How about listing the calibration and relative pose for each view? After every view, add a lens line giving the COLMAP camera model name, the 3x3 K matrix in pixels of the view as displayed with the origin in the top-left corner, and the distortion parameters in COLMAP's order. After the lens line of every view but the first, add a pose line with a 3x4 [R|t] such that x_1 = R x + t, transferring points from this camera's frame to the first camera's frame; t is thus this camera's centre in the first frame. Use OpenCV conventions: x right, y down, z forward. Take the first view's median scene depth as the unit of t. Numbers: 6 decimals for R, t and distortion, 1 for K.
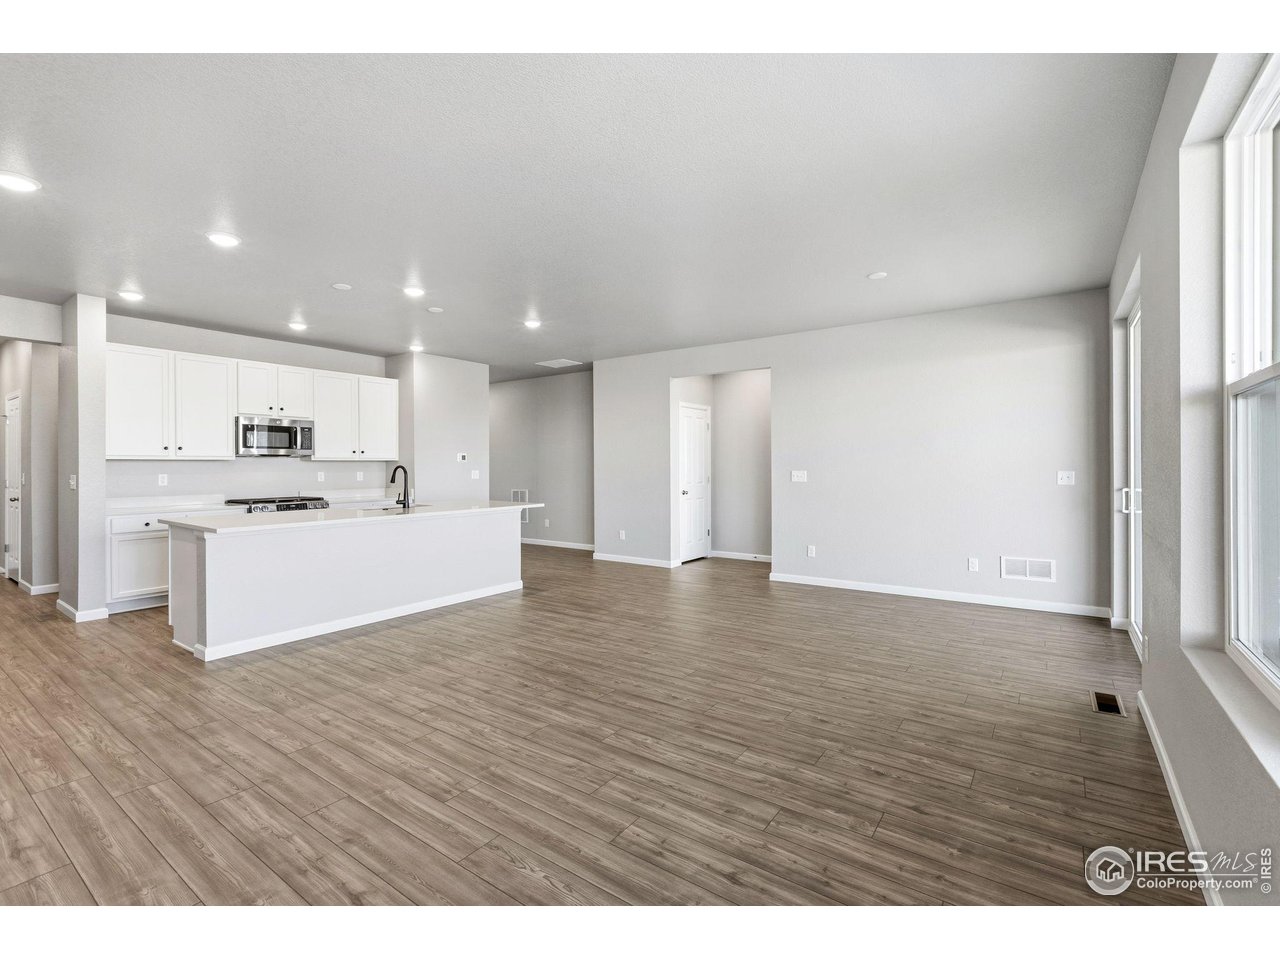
lens RADIAL K [[568.9, 0, 643.6], [0, 568.9, 470.1], [0, 0, 1]] dist [0.003334, 0.001061]
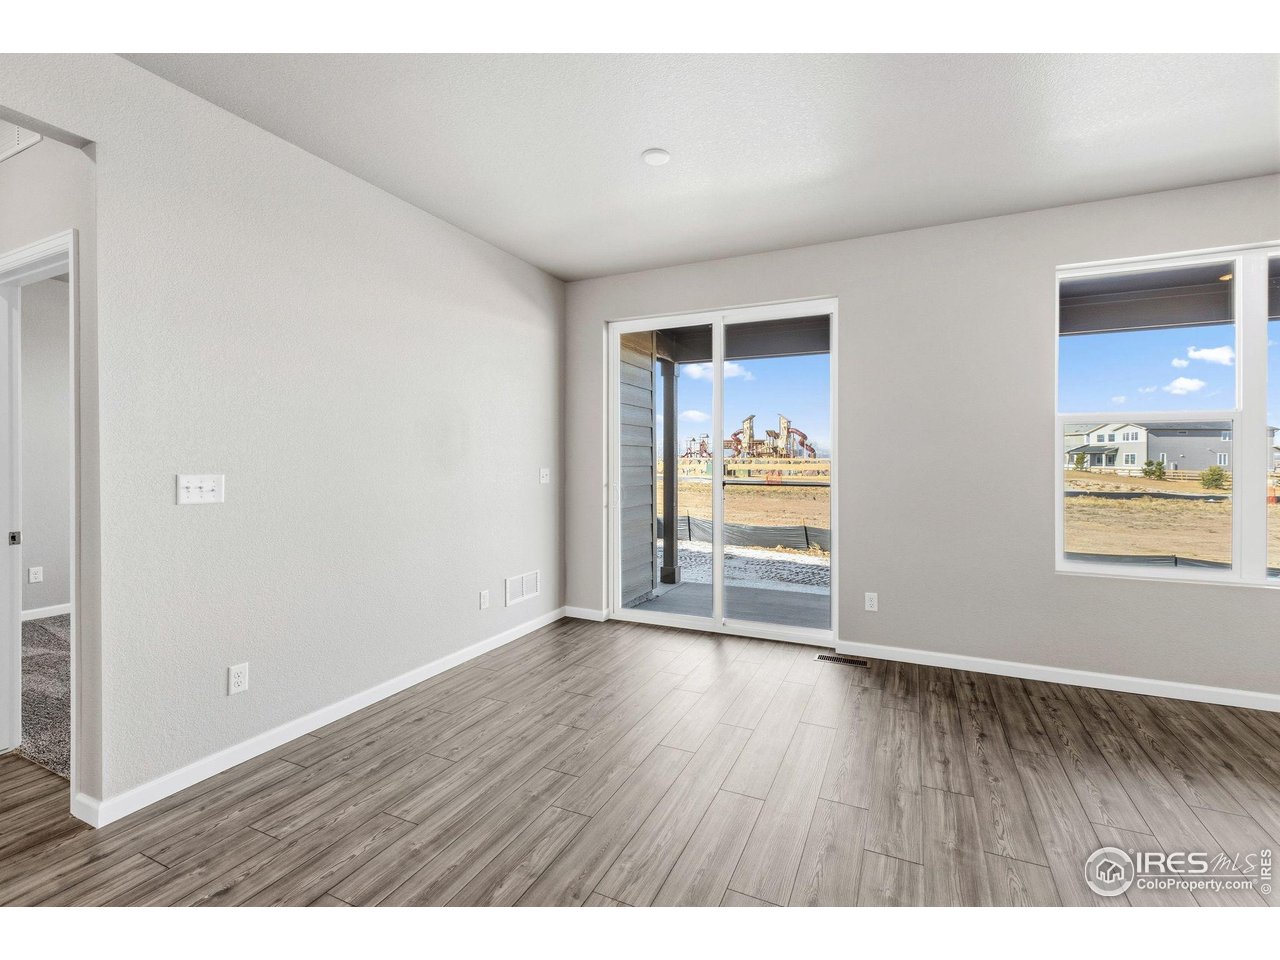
lens RADIAL K [[568.9, 0, 655.0], [0, 568.9, 458.7], [0, 0, 1]] dist [0.003334, 0.001061]
pose [[-0.188228, 0.009421, 0.982080, -0.271632], [0.003152, 0.999955, -0.008989, -0.007649], [-0.982120, 0.001403, -0.188249, 1.473406]]
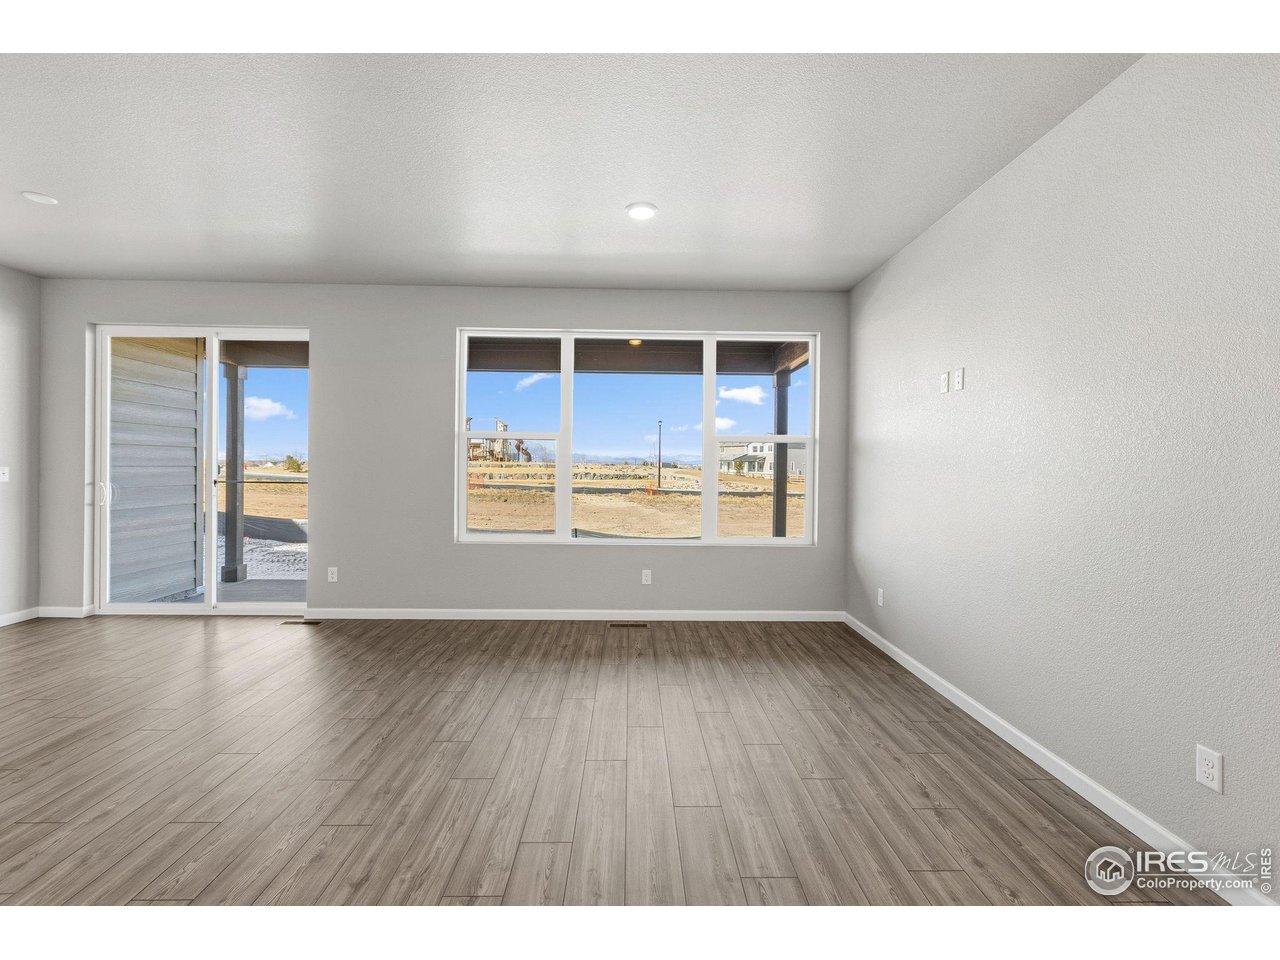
lens RADIAL K [[568.9, 0, 630.4], [0, 568.9, 466.8], [0, 0, 1]] dist [0.003334, 0.001061]
pose [[-0.578824, -0.000858, 0.815452, -0.819959], [-0.004107, 0.999990, -0.001863, -0.000825], [-0.815442, -0.004427, -0.578822, 1.056512]]
